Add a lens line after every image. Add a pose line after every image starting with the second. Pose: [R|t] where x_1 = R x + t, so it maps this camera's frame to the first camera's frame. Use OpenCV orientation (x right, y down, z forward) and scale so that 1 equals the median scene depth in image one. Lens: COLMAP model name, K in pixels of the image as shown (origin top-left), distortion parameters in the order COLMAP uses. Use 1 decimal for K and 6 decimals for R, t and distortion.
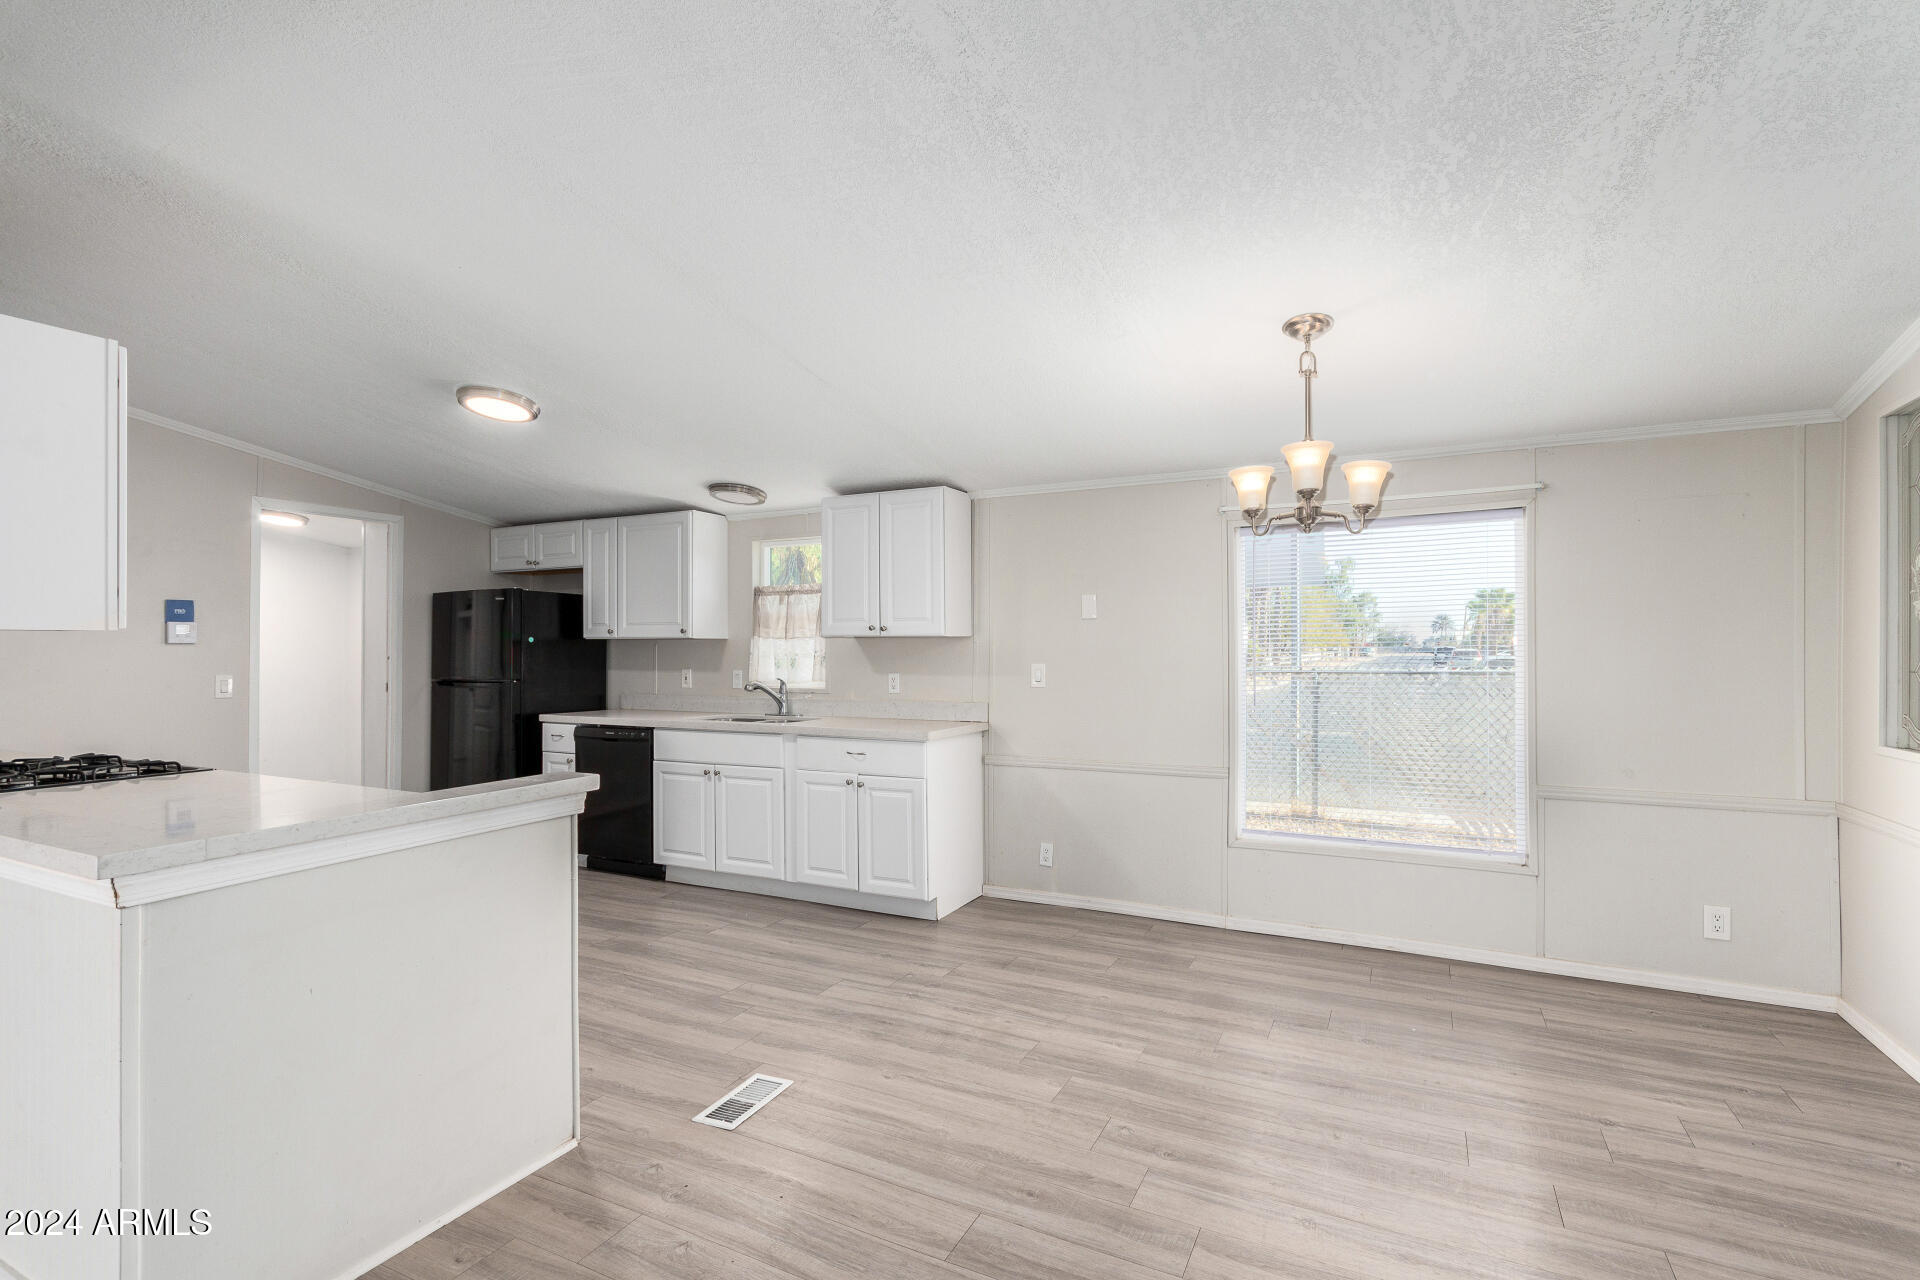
lens RADIAL K [[892.7, 0, 968.5], [0, 892.7, 646.4], [0, 0, 1]] dist [0.009040, -0.000329]
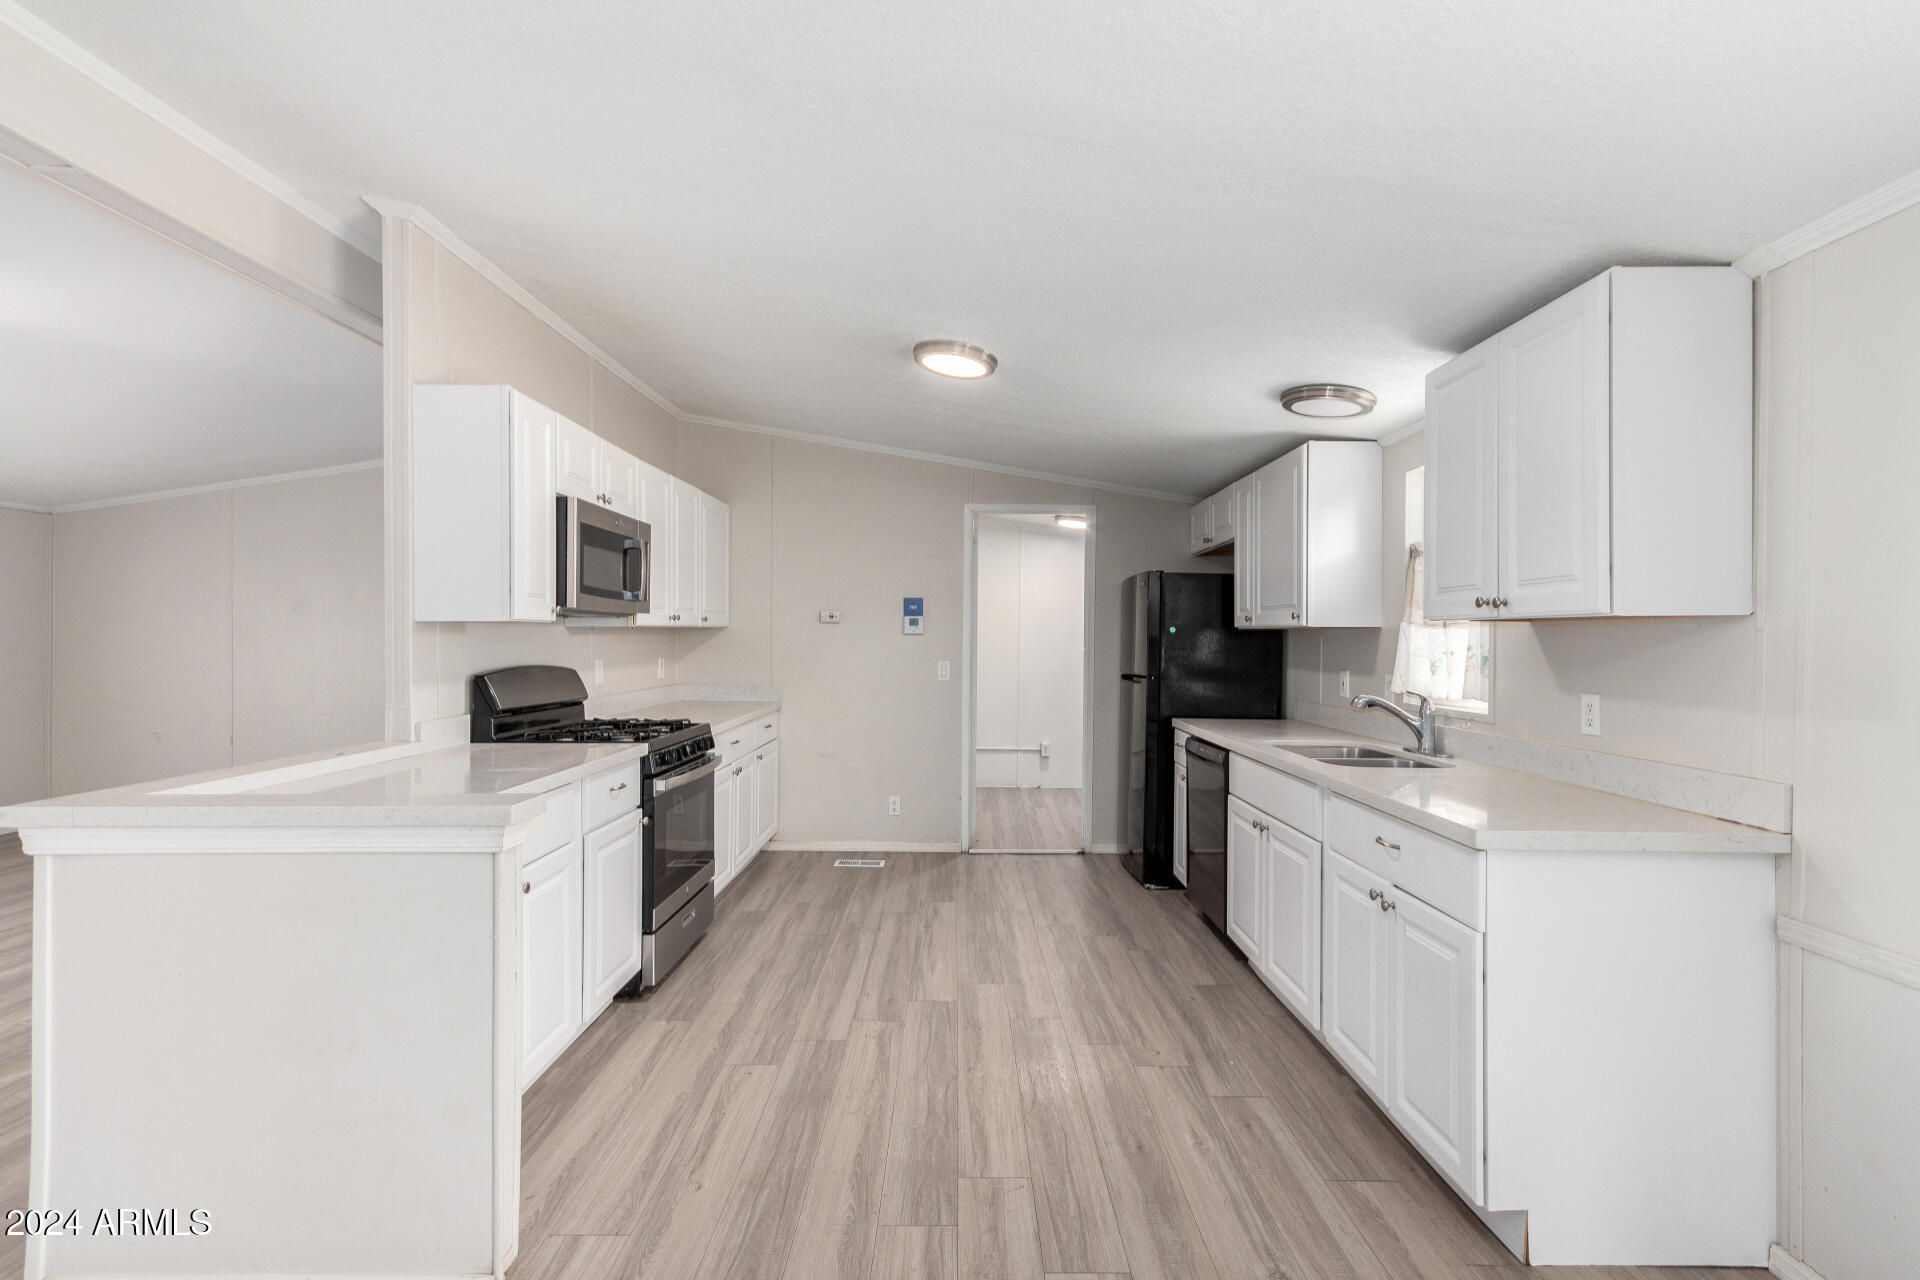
lens RADIAL K [[892.7, 0, 958.8], [0, 892.7, 642.4], [0, 0, 1]] dist [0.009040, -0.000329]
pose [[0.448868, 0.007076, -0.893570, 0.194600], [-0.004516, 0.999974, 0.005650, 0.000525], [0.893586, 0.001499, 0.448889, 0.463600]]
